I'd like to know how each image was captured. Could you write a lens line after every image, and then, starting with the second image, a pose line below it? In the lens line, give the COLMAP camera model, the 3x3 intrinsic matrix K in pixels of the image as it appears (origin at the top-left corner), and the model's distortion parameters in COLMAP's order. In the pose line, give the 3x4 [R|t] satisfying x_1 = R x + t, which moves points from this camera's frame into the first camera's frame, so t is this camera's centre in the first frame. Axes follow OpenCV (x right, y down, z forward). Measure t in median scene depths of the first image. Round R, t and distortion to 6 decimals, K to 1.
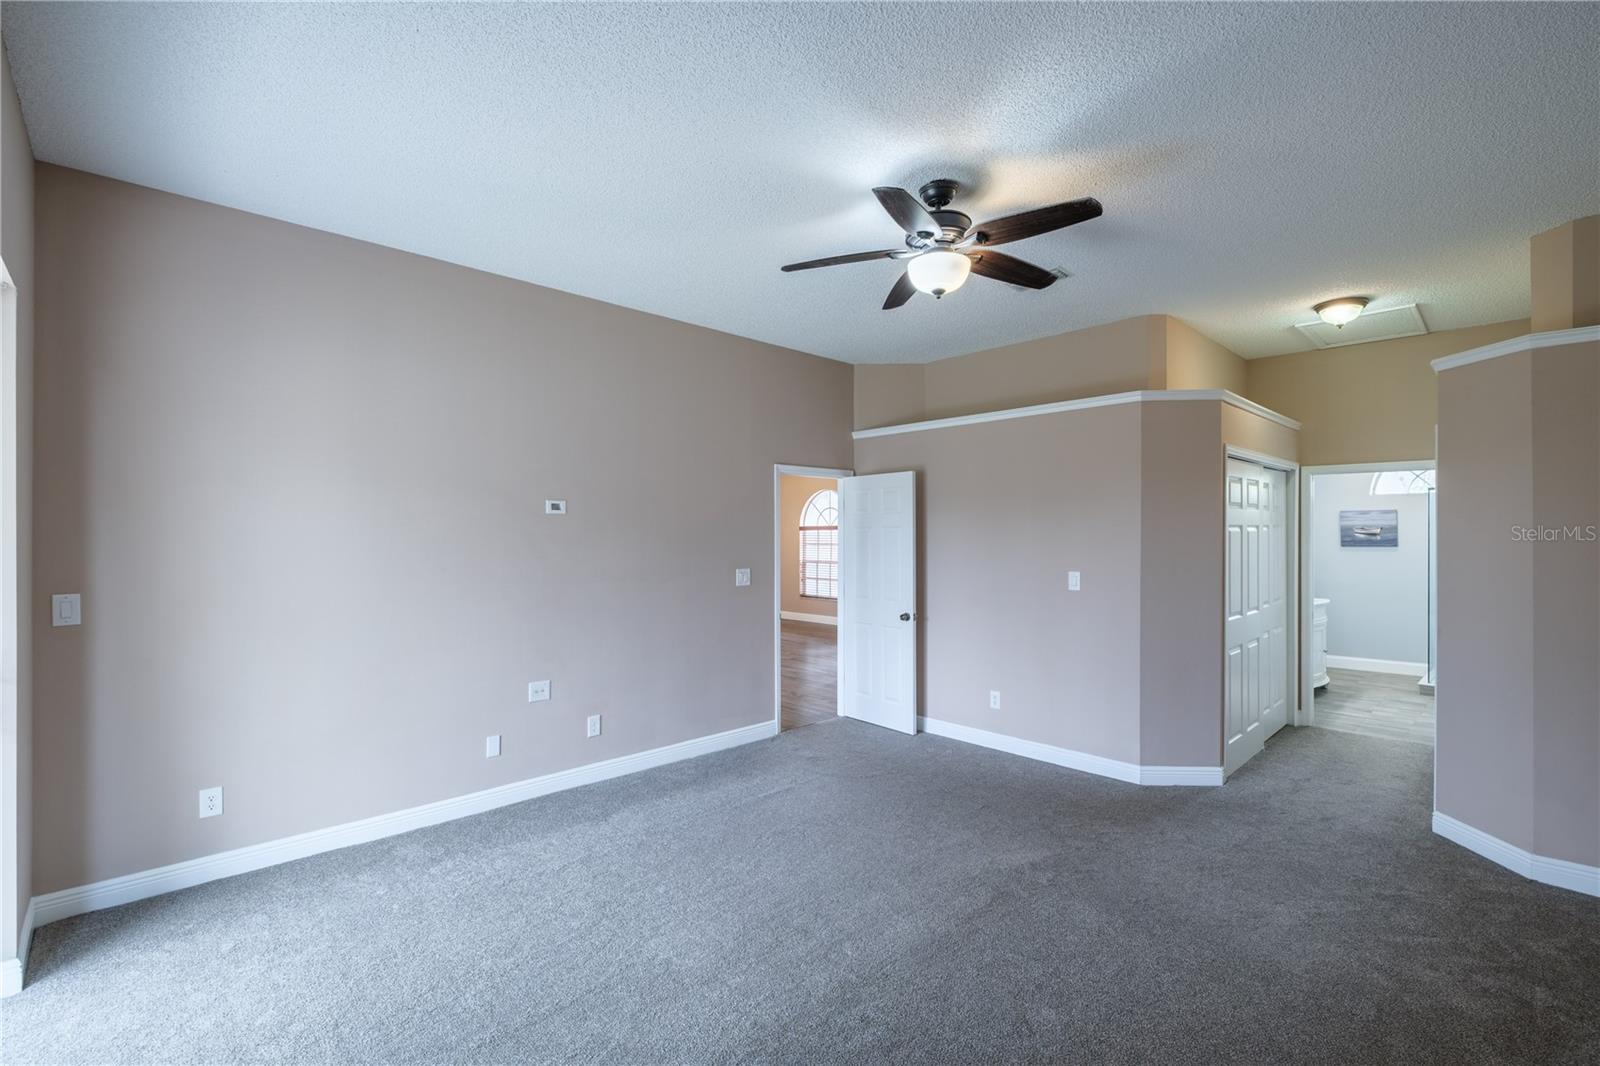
lens RADIAL K [[713.4, 0, 794.8], [0, 713.4, 525.1], [0, 0, 1]] dist [0.003220, -0.008431]
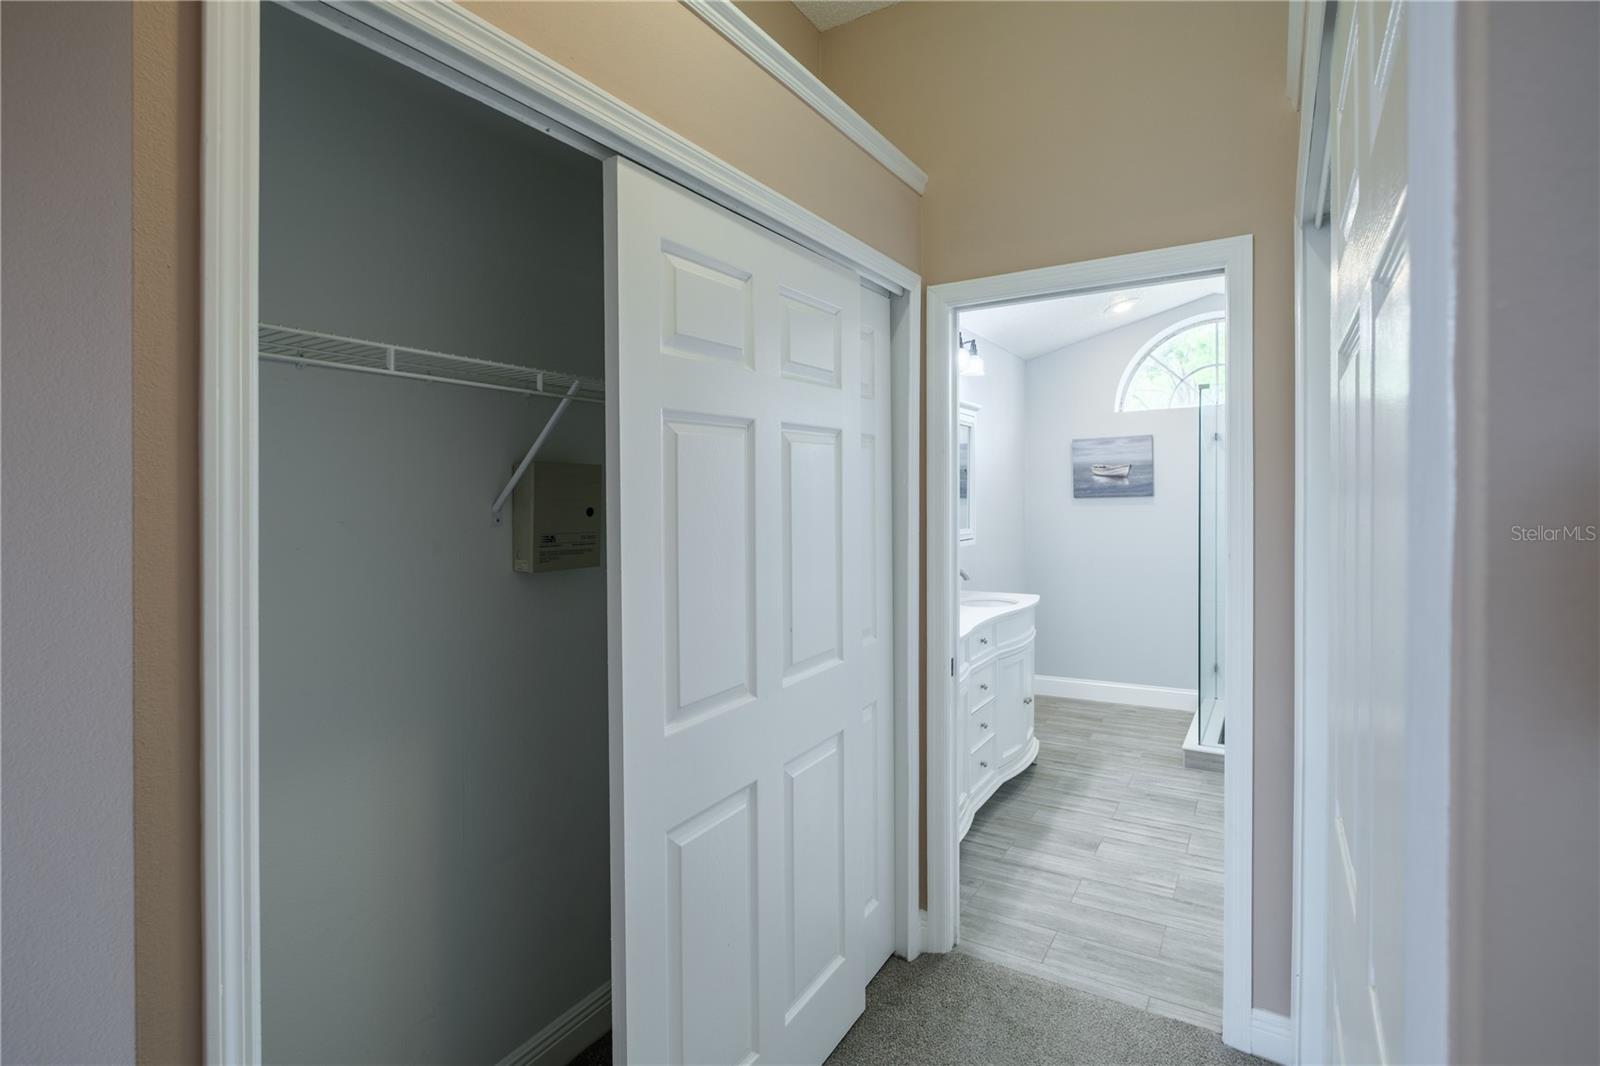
lens RADIAL K [[750.0, 0, 800.9], [0, 750.0, 516.2], [0, 0, 1]] dist [0.001722, 0.000114]
pose [[0.968999, -0.020975, 0.246172, 0.399266], [0.012852, 0.999320, 0.034558, 0.020928], [-0.246729, -0.030323, 0.968610, 0.456369]]
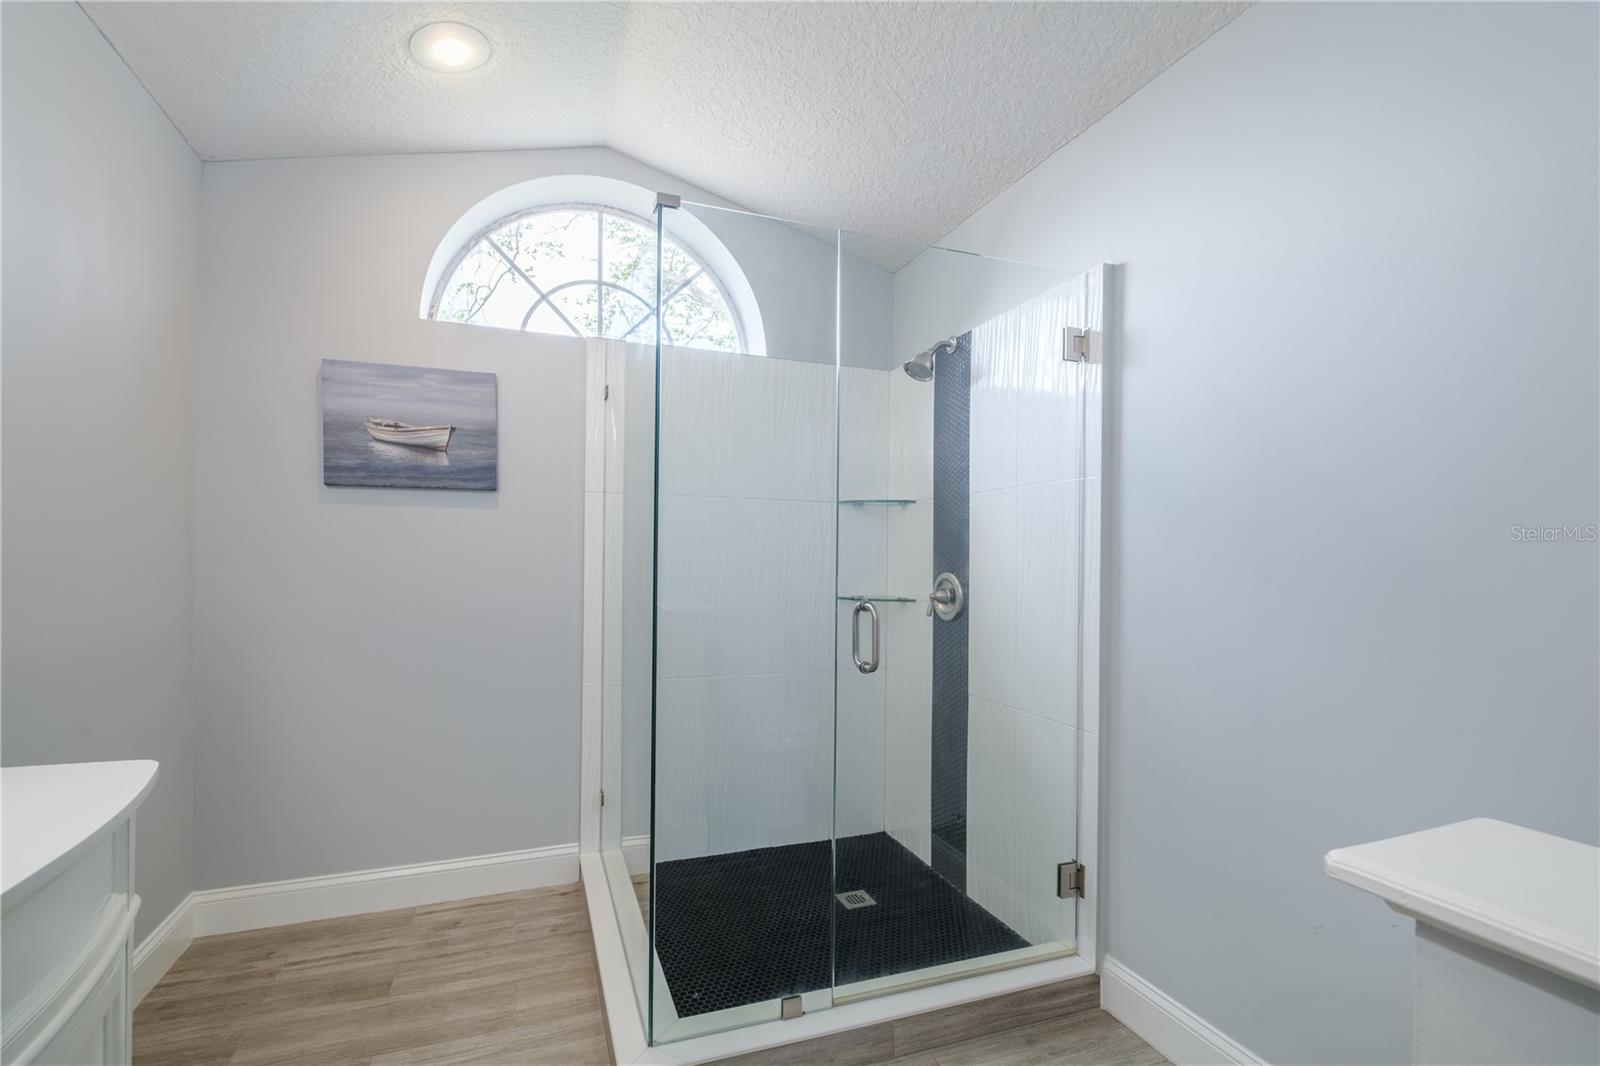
lens RADIAL K [[708.2, 0, 807.8], [0, 708.2, 555.5], [0, 0, 1]] dist [0.004873, -0.007270]
pose [[0.371863, 0.004536, 0.928277, 0.601150], [-0.013162, 0.999913, 0.000386, 0.055782], [-0.928194, -0.012362, 0.371890, 0.747902]]
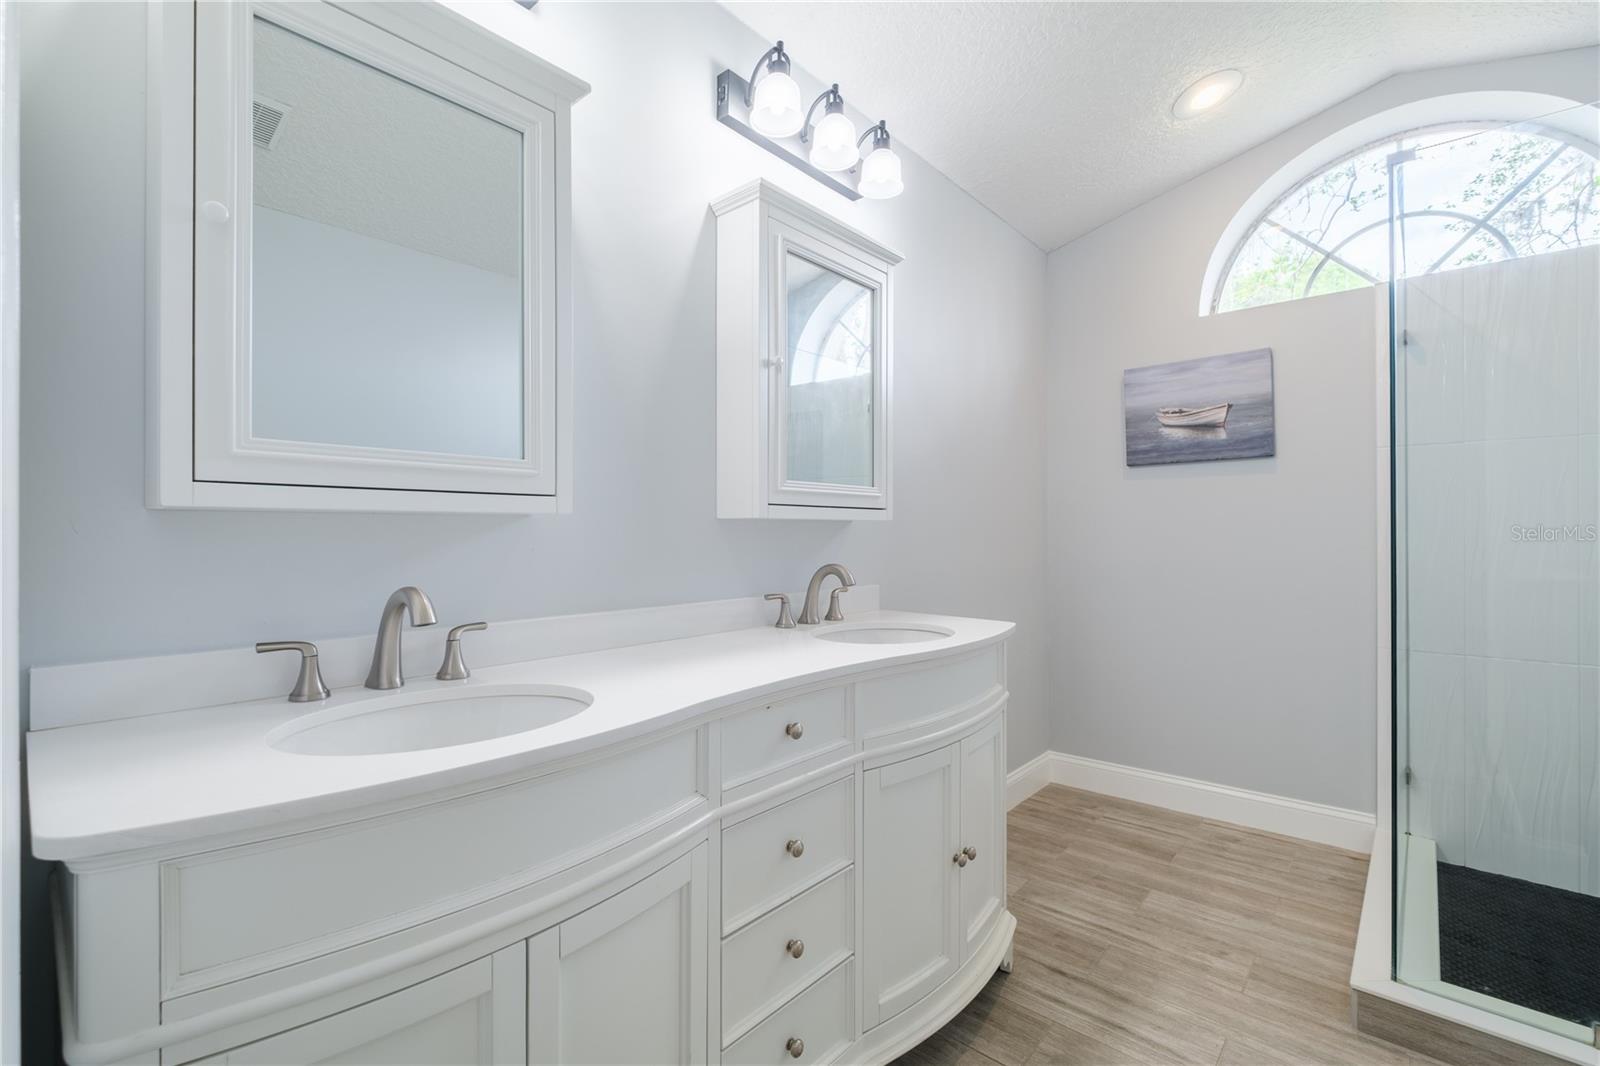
lens RADIAL K [[715.7, 0, 753.1], [0, 715.7, 532.4], [0, 0, 1]] dist [0.000164, -0.007329]
pose [[0.998133, -0.007772, 0.060589, 0.573971], [0.007393, 0.999952, 0.006478, 0.061066], [-0.060637, -0.006018, 0.998142, 0.670951]]
